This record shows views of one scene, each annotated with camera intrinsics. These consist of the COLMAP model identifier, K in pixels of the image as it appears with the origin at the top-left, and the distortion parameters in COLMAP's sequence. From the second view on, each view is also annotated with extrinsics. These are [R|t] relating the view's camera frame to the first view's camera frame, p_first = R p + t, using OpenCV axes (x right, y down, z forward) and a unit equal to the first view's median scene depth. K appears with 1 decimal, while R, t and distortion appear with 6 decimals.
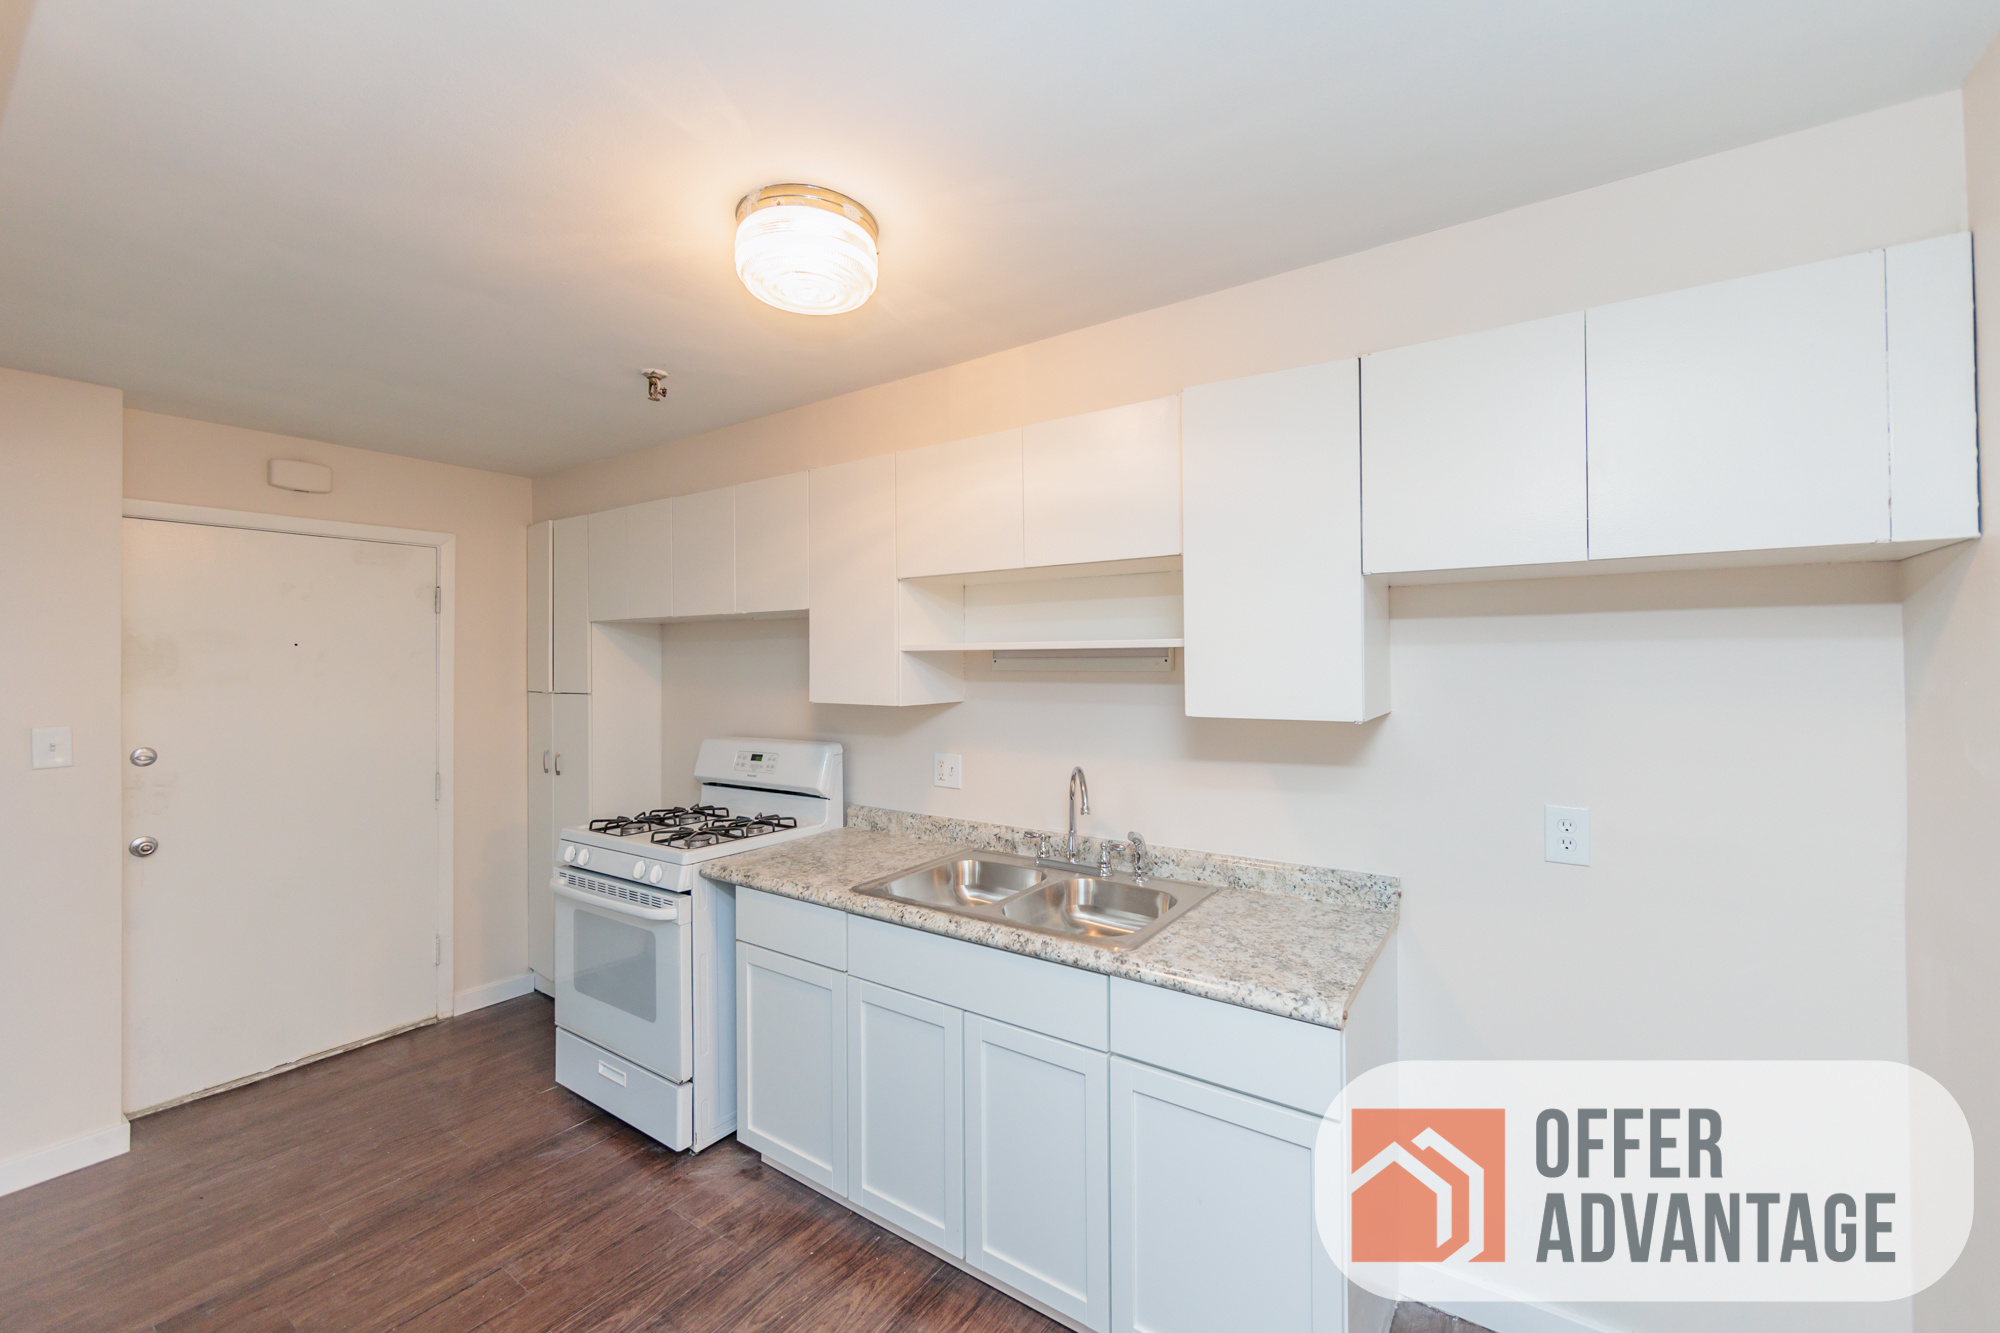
lens RADIAL K [[806.3, 0, 1002.6], [0, 806.3, 659.8], [0, 0, 1]] dist [0.001178, -0.000167]
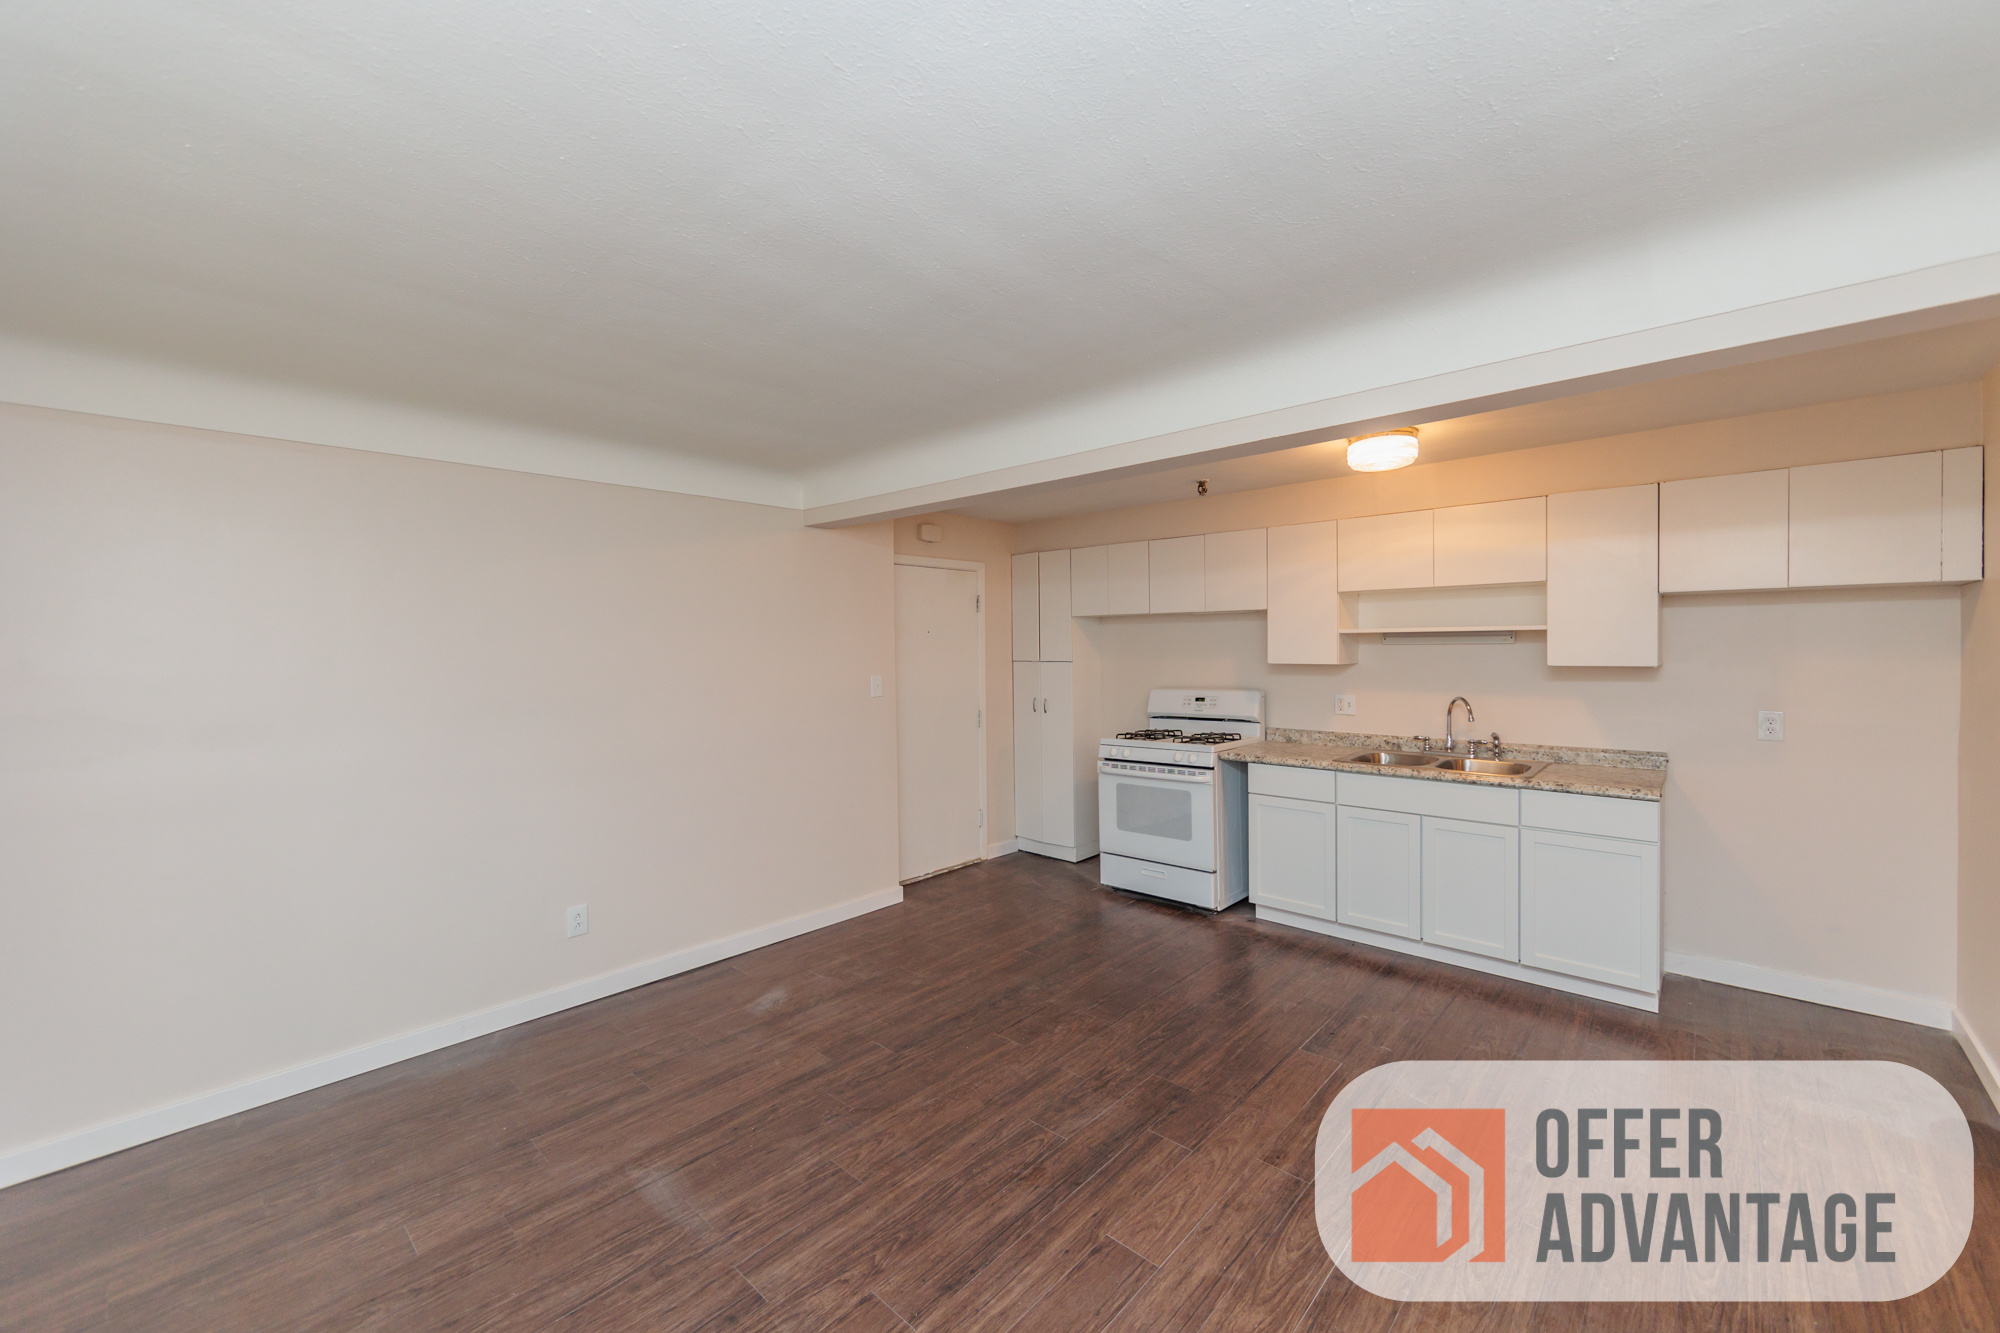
lens RADIAL K [[783.1, 0, 1000.0], [0, 783.1, 666.5], [0, 0, 1]] dist [-0.000453, -0.000047]
pose [[0.990702, -0.000947, -0.136045, -0.618420], [0.004732, 0.999611, 0.027498, 0.011506], [0.135966, -0.027886, 0.990321, -0.780410]]
